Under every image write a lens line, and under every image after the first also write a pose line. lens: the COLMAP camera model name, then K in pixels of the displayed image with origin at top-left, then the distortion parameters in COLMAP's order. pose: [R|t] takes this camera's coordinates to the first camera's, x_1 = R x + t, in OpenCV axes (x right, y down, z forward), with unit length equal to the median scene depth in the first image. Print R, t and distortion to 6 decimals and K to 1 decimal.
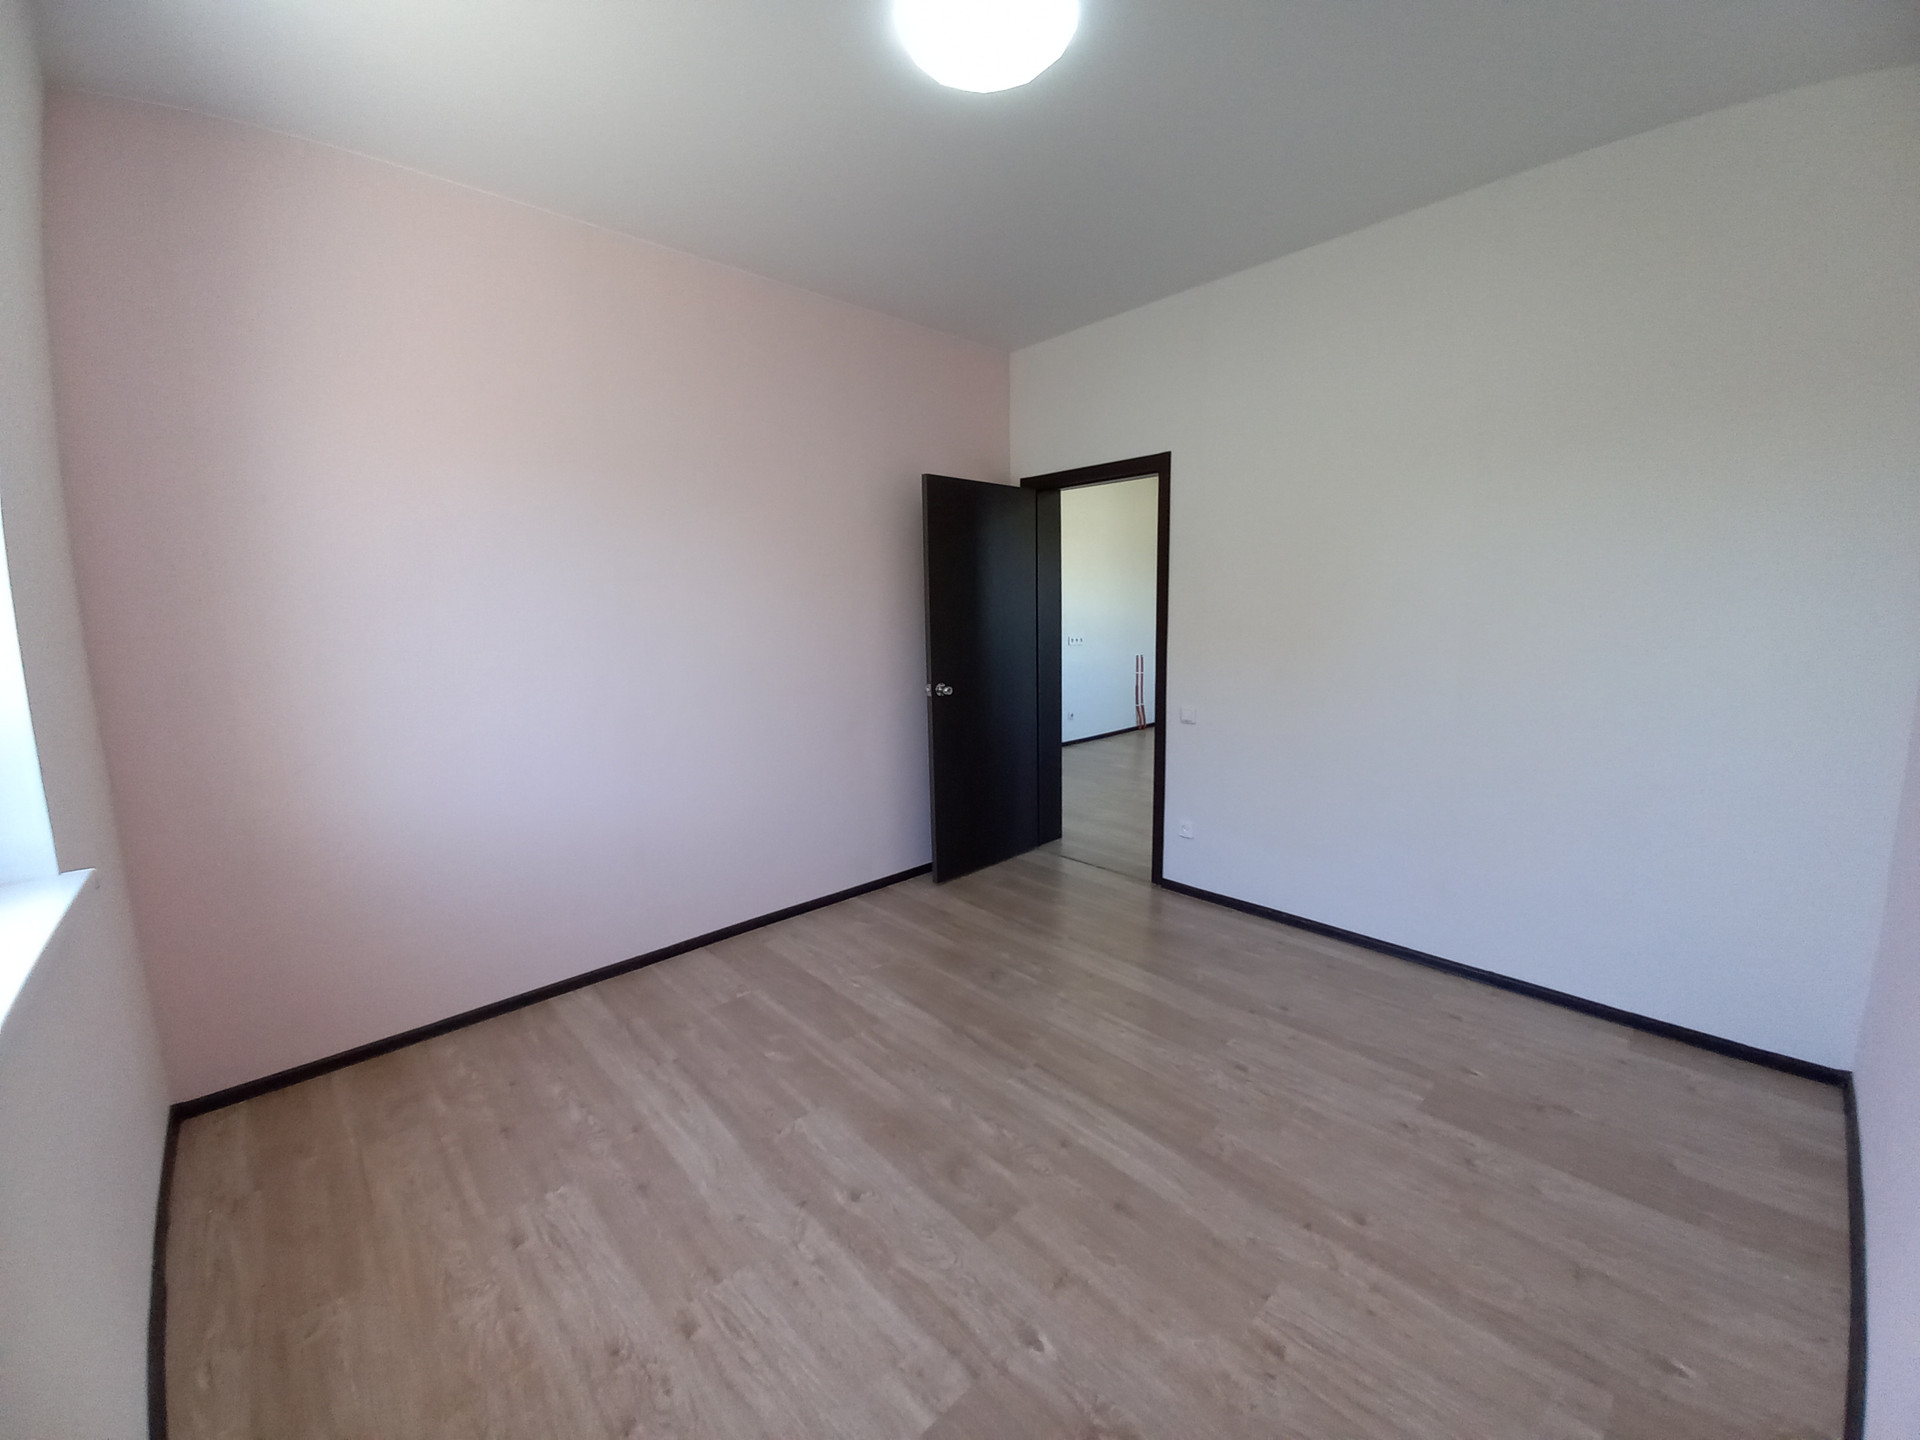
lens RADIAL K [[749.9, 0, 975.8], [0, 749.9, 711.7], [0, 0, 1]] dist [0.018337, -0.015533]
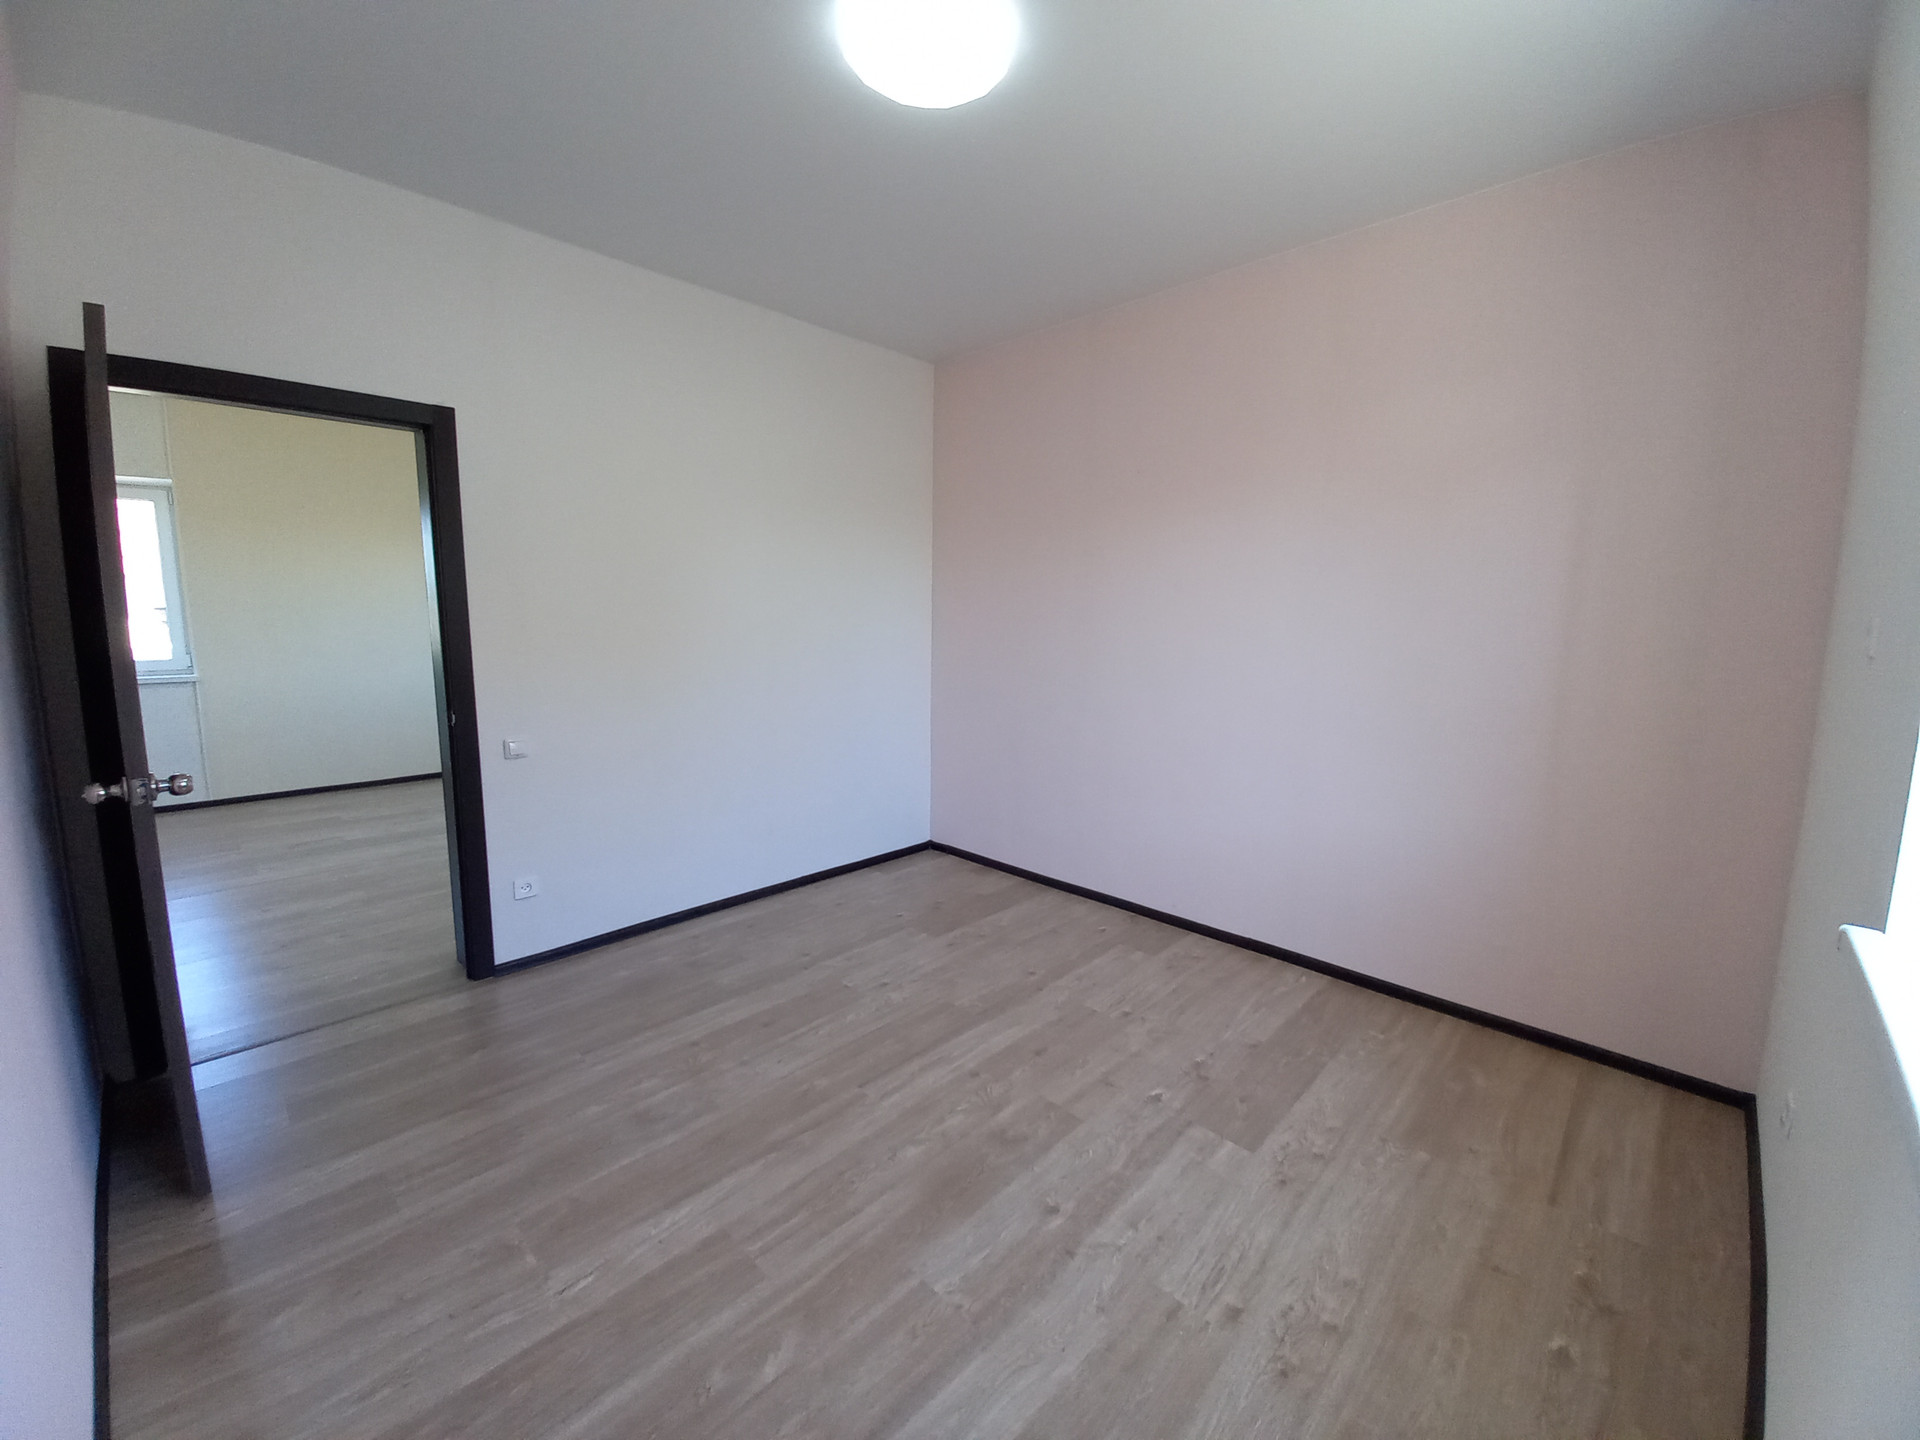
lens RADIAL K [[749.9, 0, 975.8], [0, 749.9, 711.7], [0, 0, 1]] dist [0.018337, -0.015533]
pose [[-0.053895, -0.112319, 0.992210, -1.043082], [0.128080, 0.984668, 0.118422, -0.126523], [-0.990298, 0.133465, -0.038683, 1.034114]]
